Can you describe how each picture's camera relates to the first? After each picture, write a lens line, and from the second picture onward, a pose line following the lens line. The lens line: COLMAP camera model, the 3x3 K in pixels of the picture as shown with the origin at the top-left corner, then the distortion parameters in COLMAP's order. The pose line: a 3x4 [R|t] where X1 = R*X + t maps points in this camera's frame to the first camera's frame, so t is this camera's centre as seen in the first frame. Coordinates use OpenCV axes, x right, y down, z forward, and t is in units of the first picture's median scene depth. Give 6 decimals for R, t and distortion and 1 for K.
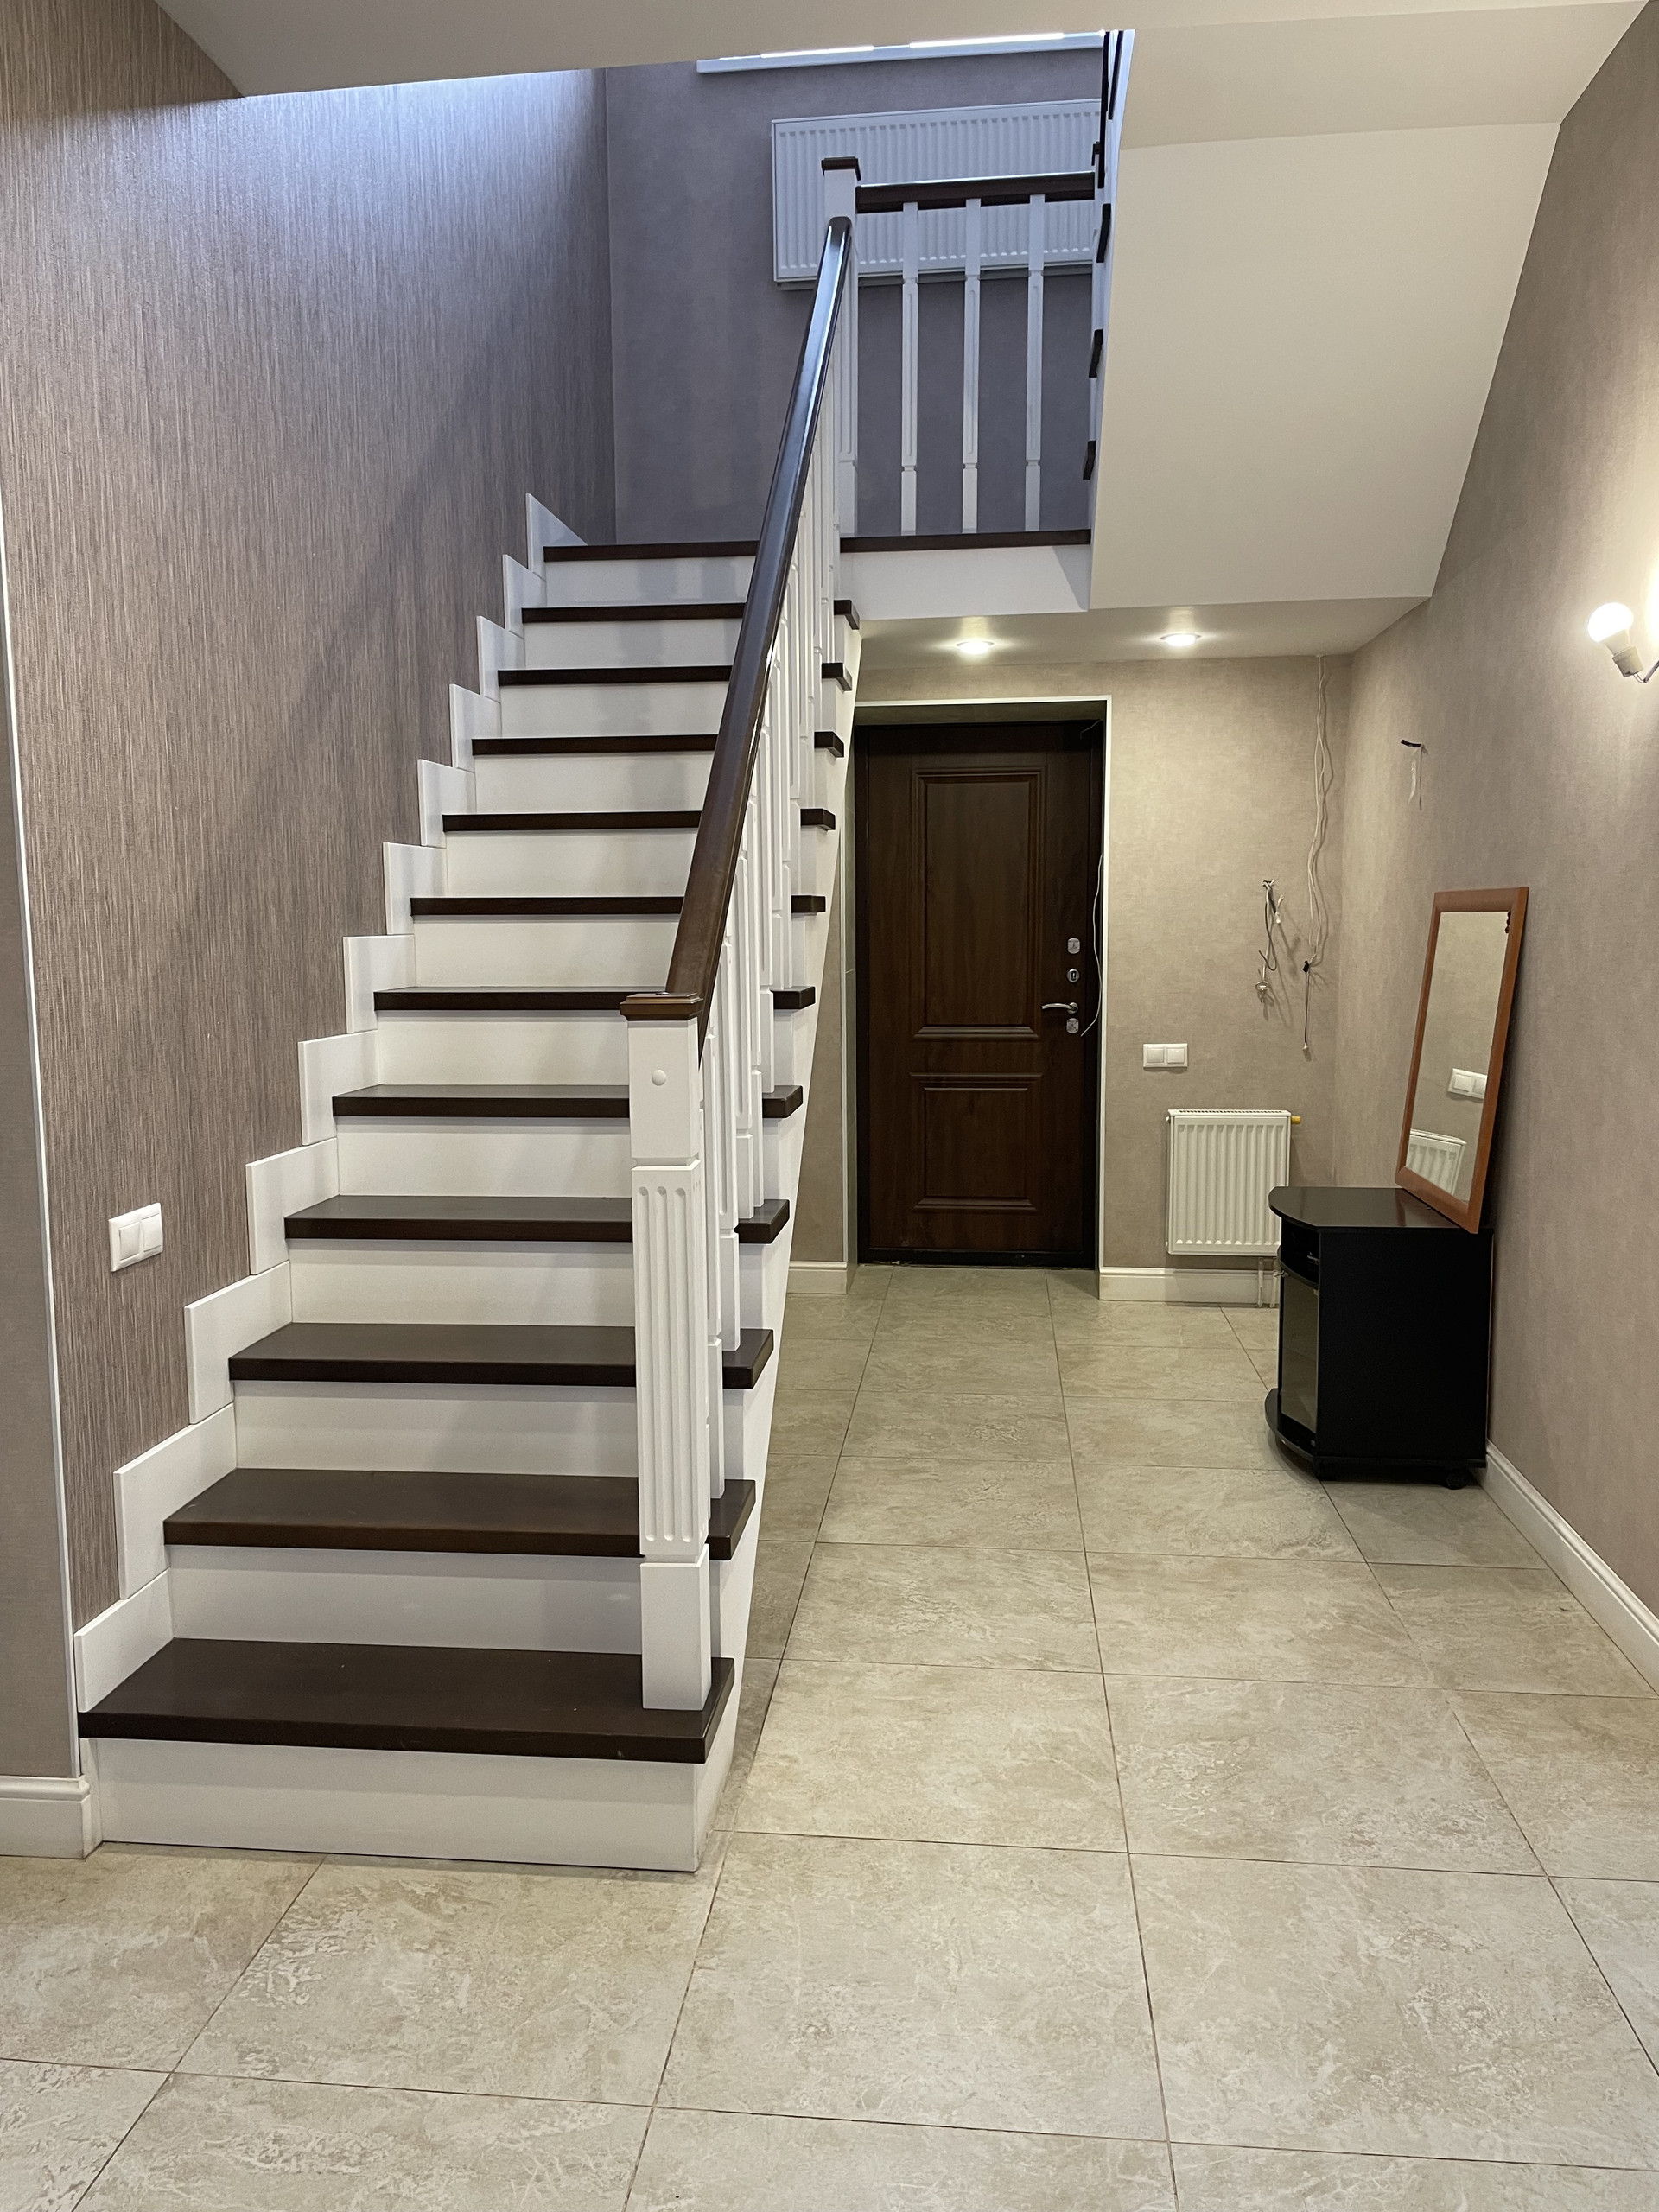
lens RADIAL K [[1686.8, 0, 826.7], [0, 1686.8, 1120.0], [0, 0, 1]] dist [0.067825, -0.068712]
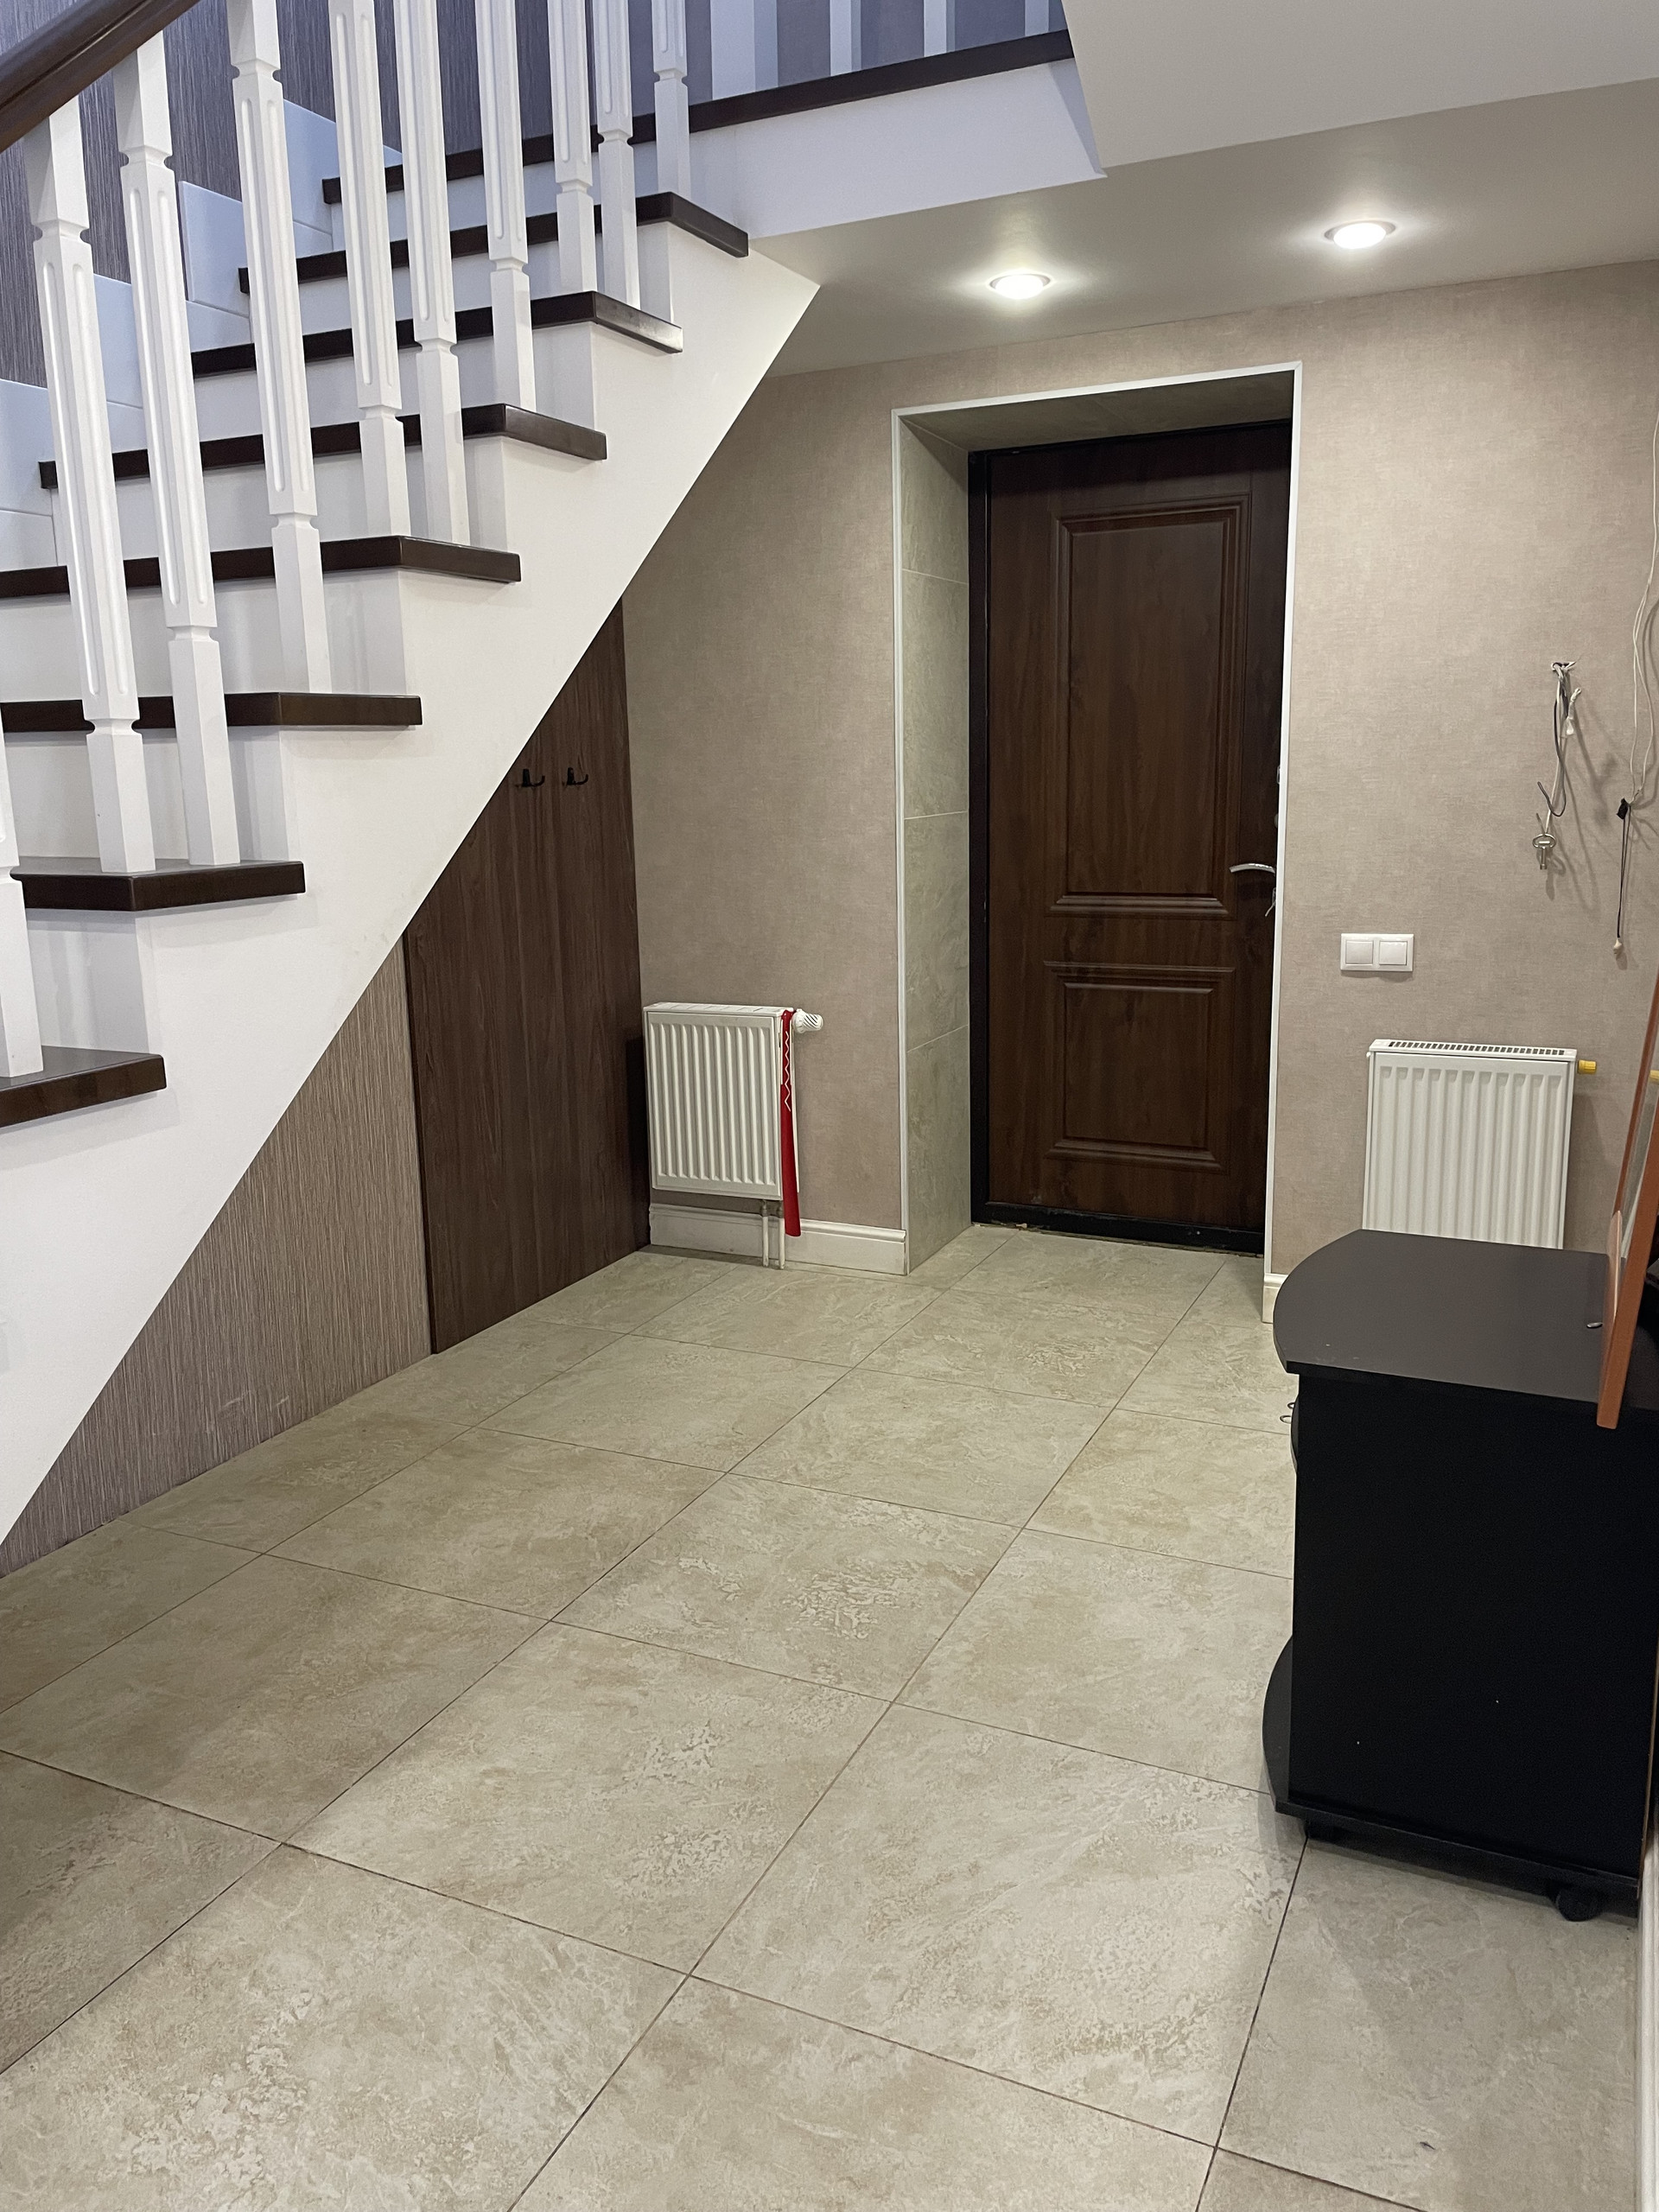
lens RADIAL K [[1686.8, 0, 833.5], [0, 1686.8, 1082.7], [0, 0, 1]] dist [0.067825, -0.068712]
pose [[0.943763, 0.051457, -0.326593, 0.227467], [-0.024819, 0.996053, 0.085214, -0.040332], [0.329689, -0.072317, 0.941316, 0.352616]]
